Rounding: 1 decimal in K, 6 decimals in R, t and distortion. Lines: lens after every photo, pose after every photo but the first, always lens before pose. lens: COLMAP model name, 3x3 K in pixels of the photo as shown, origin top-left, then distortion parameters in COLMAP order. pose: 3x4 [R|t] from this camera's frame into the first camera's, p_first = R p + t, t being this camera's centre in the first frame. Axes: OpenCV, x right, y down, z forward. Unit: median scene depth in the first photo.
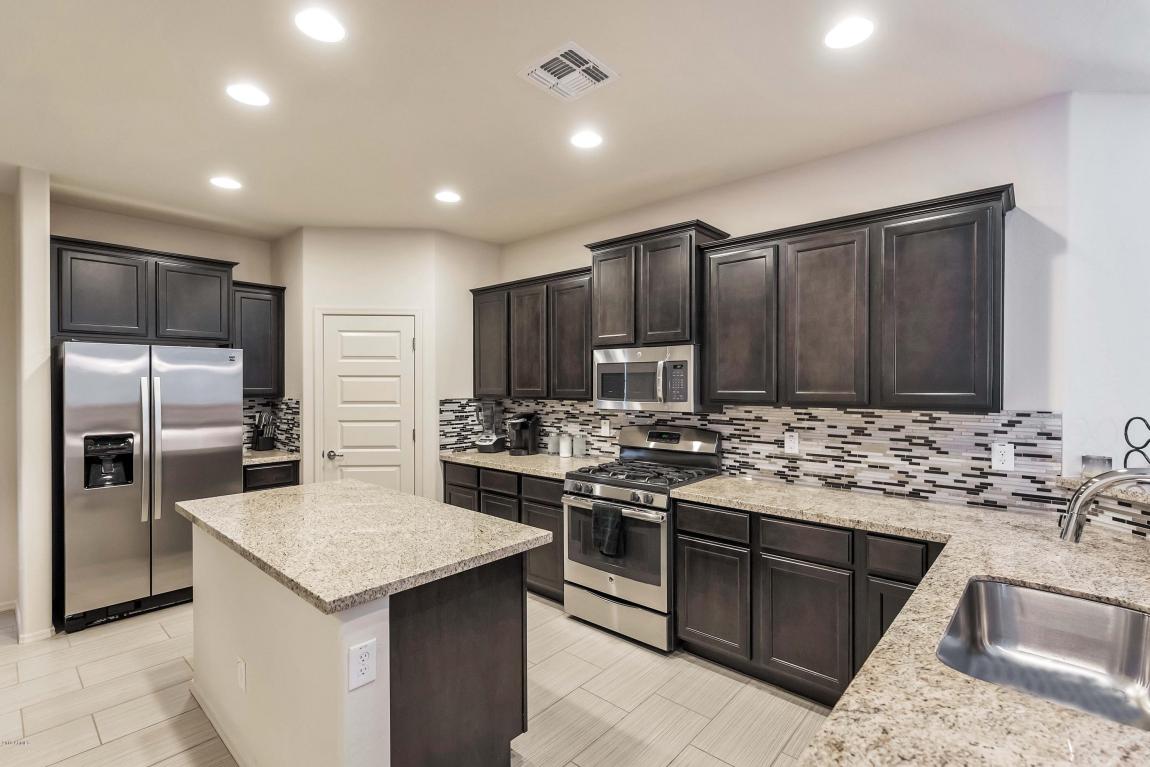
lens RADIAL K [[516.6, 0, 572.4], [0, 516.6, 386.0], [0, 0, 1]] dist [0.003045, 0.000274]
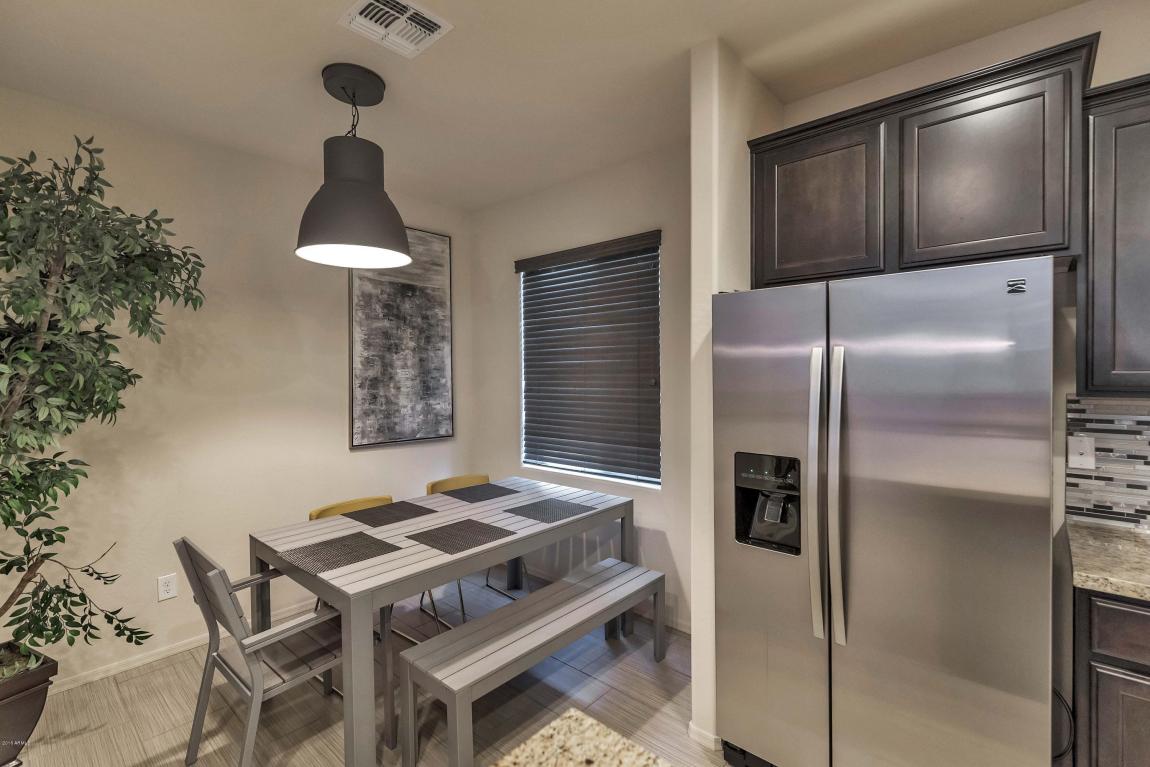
lens RADIAL K [[523.2, 0, 575.8], [0, 523.2, 378.6], [0, 0, 1]] dist [-0.001016, -0.000225]
pose [[0.003369, 0.016246, -0.999862, -0.368381], [0.004267, 0.999859, 0.016261, 0.003561], [0.999985, -0.004322, 0.003299, 0.860595]]
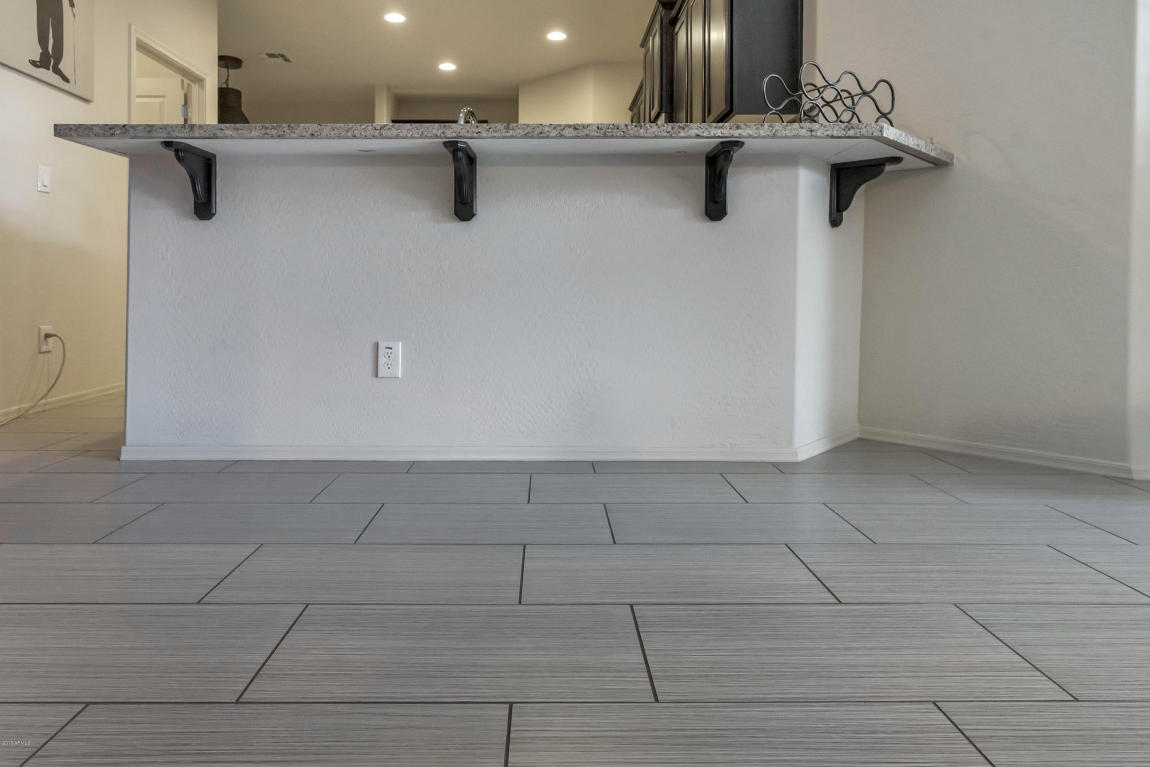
lens RADIAL K [[721.2, 0, 573.9], [0, 721.2, 344.1], [0, 0, 1]] dist [0.008632, -0.001920]
pose [[0.669897, 0.000723, -0.742454, 1.342144], [-0.006700, 0.999965, -0.005072, 0.520116], [0.742424, 0.008373, 0.669878, -0.188056]]
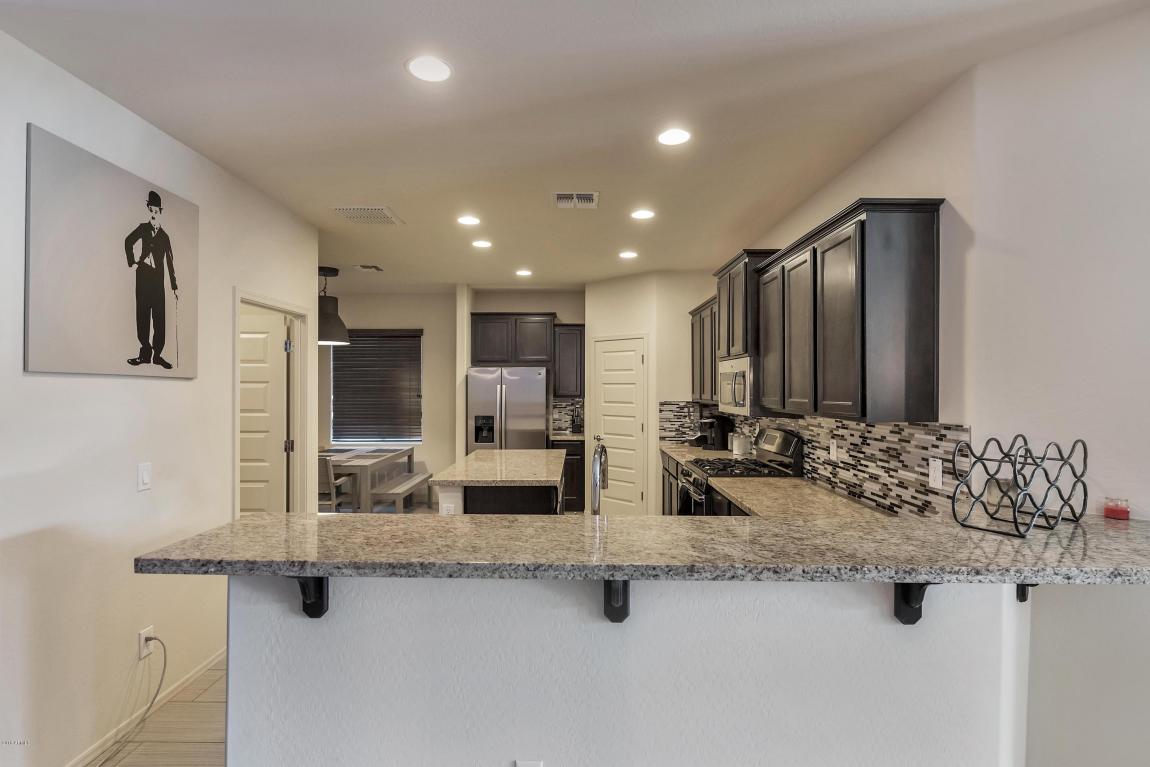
lens RADIAL K [[548.5, 0, 581.6], [0, 548.5, 386.7], [0, 0, 1]] dist [0.000229, -0.000132]
pose [[0.673291, 0.001159, -0.739377, 0.893146], [-0.005373, 0.999980, -0.003325, -0.007842], [0.739358, 0.006211, 0.673284, -0.093387]]
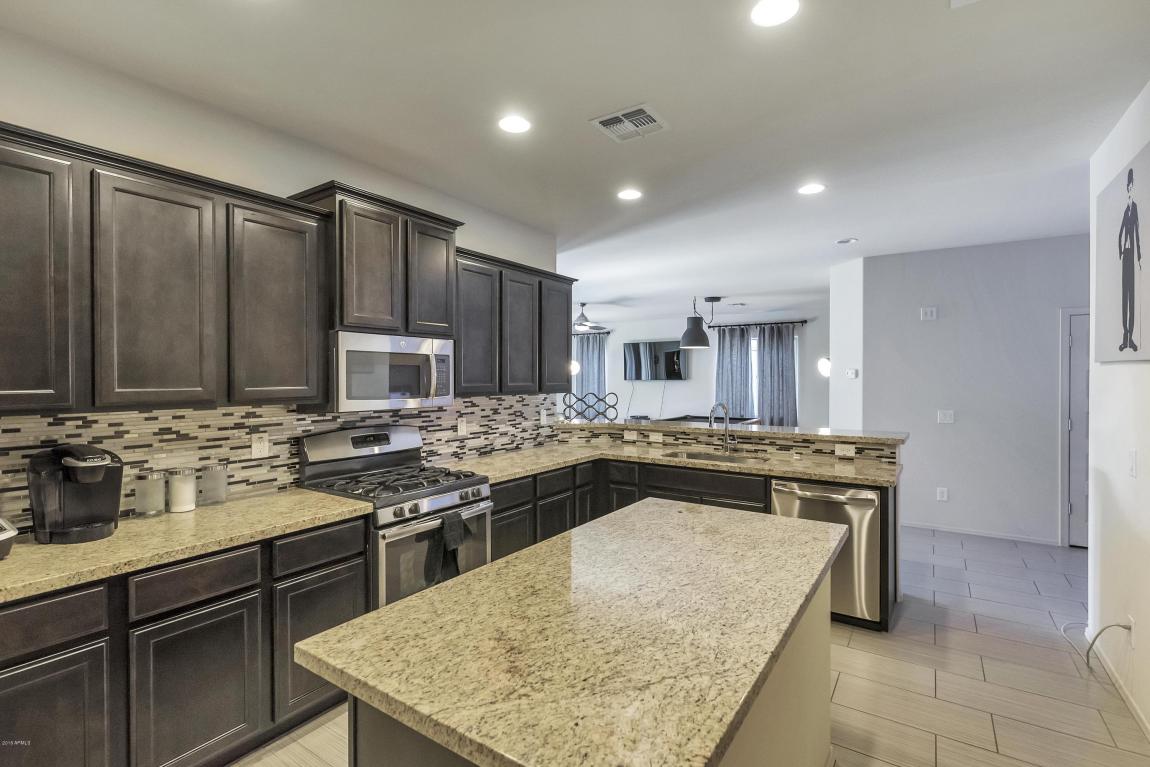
lens RADIAL K [[540.7, 0, 567.0], [0, 540.7, 380.9], [0, 0, 1]] dist [0.000772, 0.000144]
pose [[-0.128919, -0.003724, 0.991648, -0.878815], [0.006621, 0.999967, 0.004616, -0.001928], [-0.991633, 0.007161, -0.128890, 0.923626]]
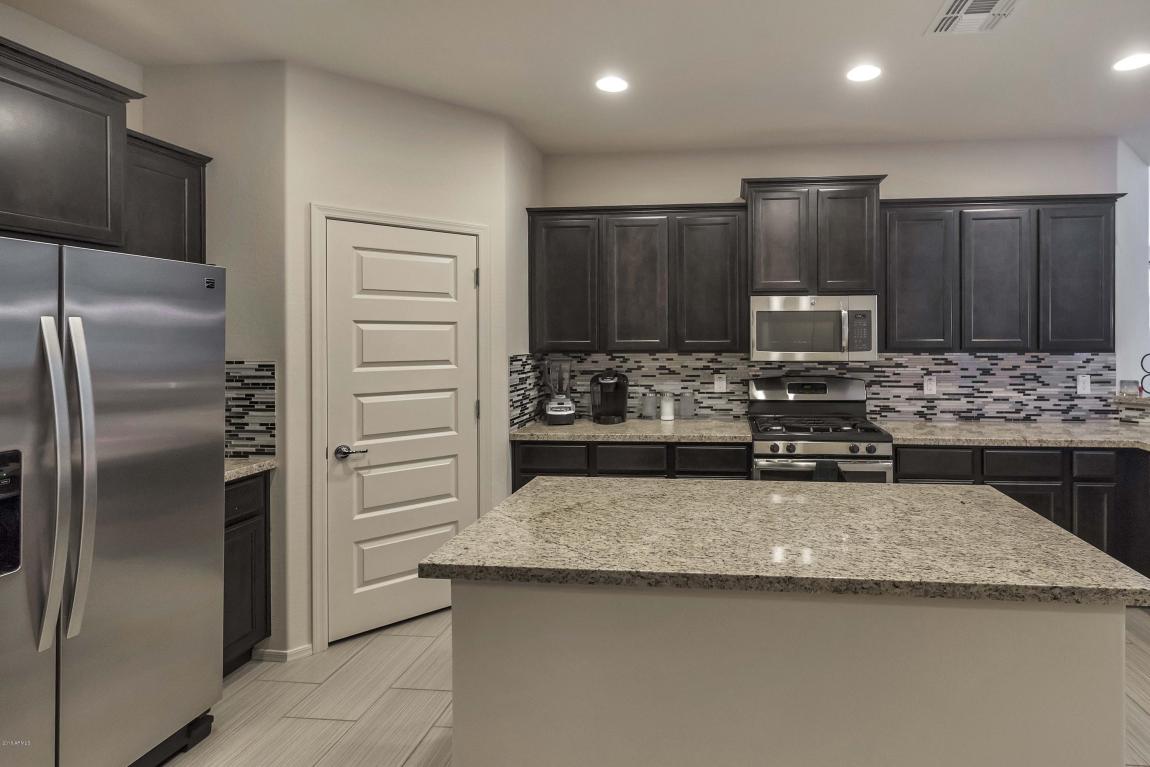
lens RADIAL K [[557.9, 0, 672.3], [0, 557.9, 336.0], [0, 0, 1]] dist [0.000617, -0.000004]
pose [[0.806023, -0.001373, 0.591883, -0.762428], [0.006056, 0.999964, -0.005928, 0.005803], [-0.591853, 0.008363, 0.806002, 0.348580]]
